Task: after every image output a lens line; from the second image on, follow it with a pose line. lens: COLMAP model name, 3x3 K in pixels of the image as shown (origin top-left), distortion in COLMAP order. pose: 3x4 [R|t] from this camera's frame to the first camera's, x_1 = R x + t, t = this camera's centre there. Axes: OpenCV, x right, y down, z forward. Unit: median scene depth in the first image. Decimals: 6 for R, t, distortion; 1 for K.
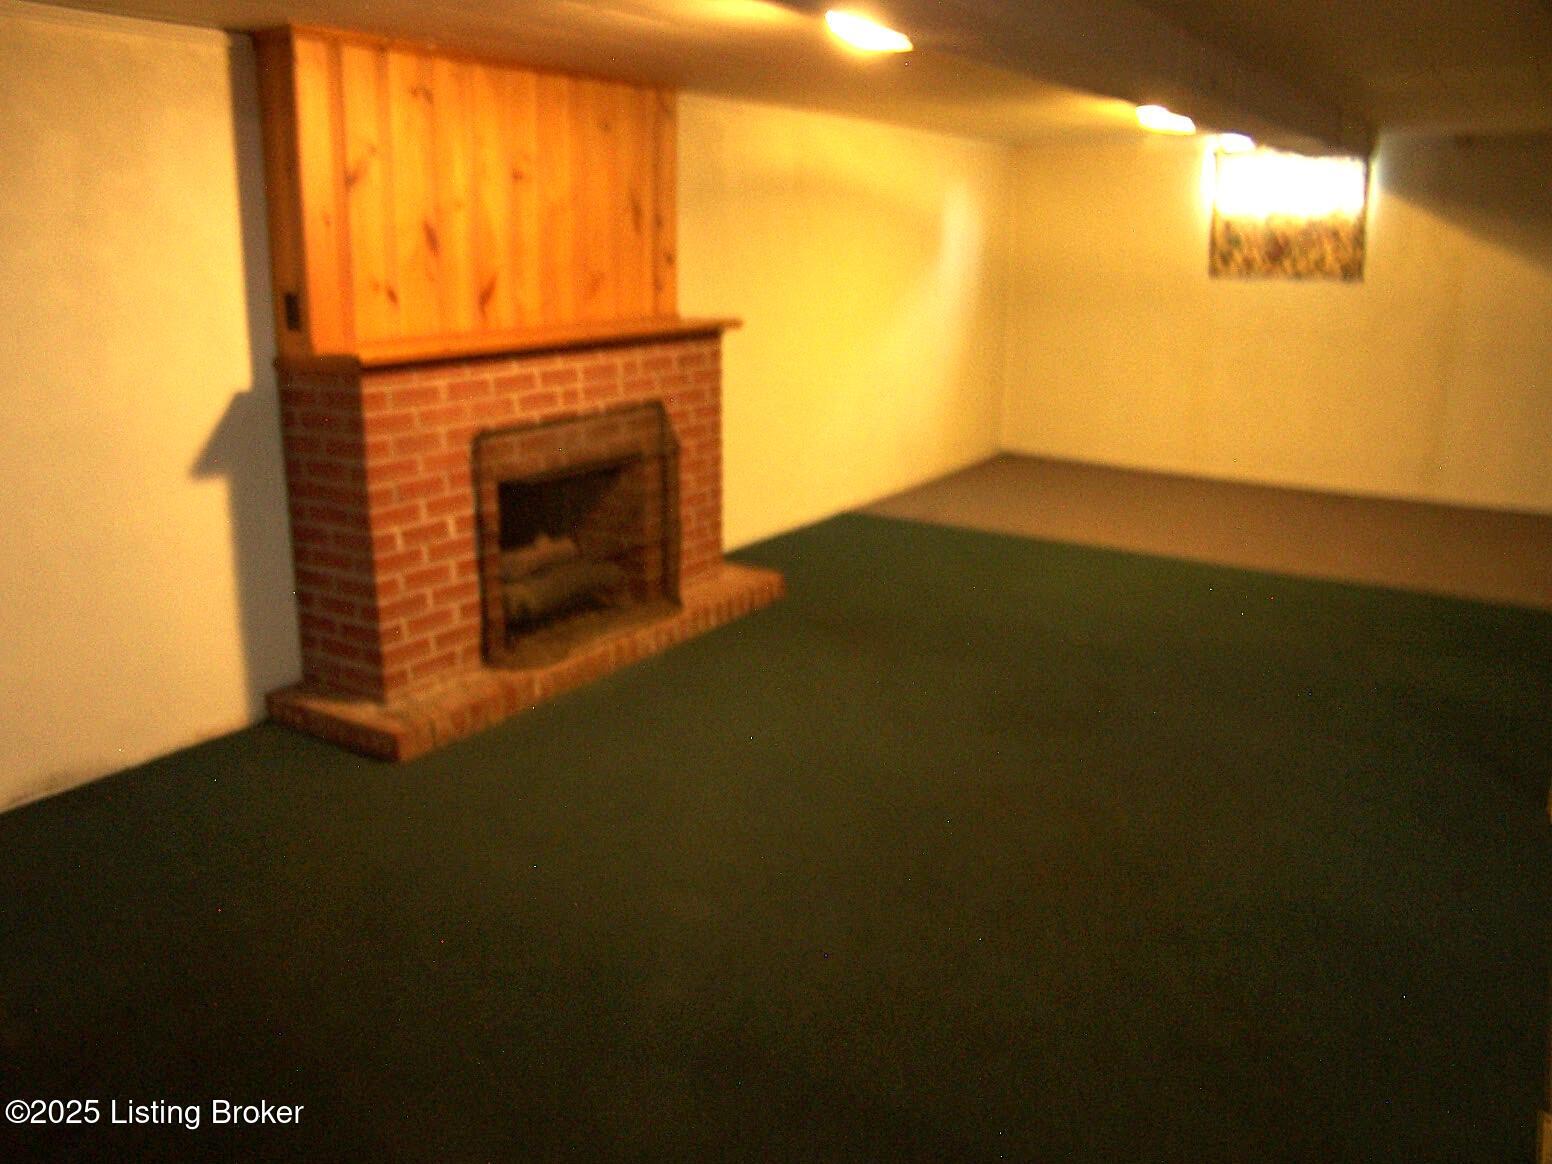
lens RADIAL K [[1292.7, 0, 776.0], [0, 1292.7, 582.0], [0, 0, 1]] dist [-0.041019, -0.000992]
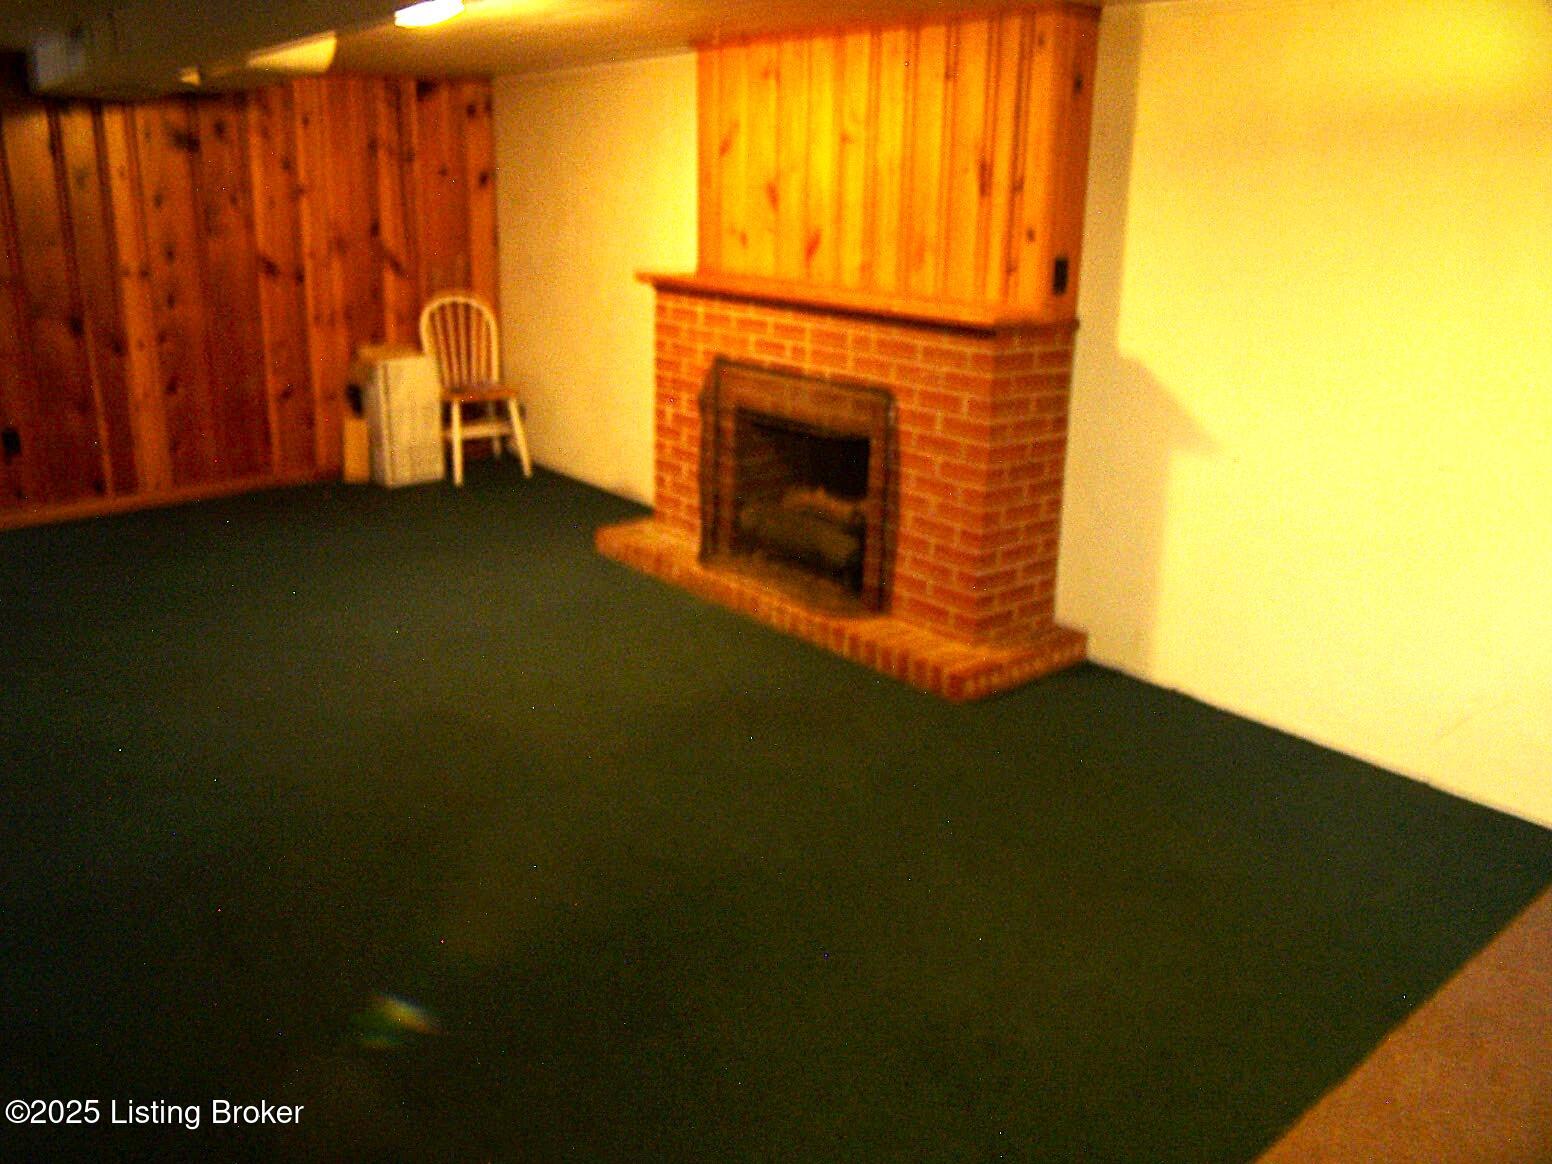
lens RADIAL K [[1292.7, 0, 776.0], [0, 1292.7, 582.0], [0, 0, 1]] dist [-0.041019, -0.000992]
pose [[-0.314030, 0.262526, -0.912396, 0.835334], [-0.278729, 0.893170, 0.352927, -0.339558], [0.907577, 0.365141, -0.207308, 1.265523]]
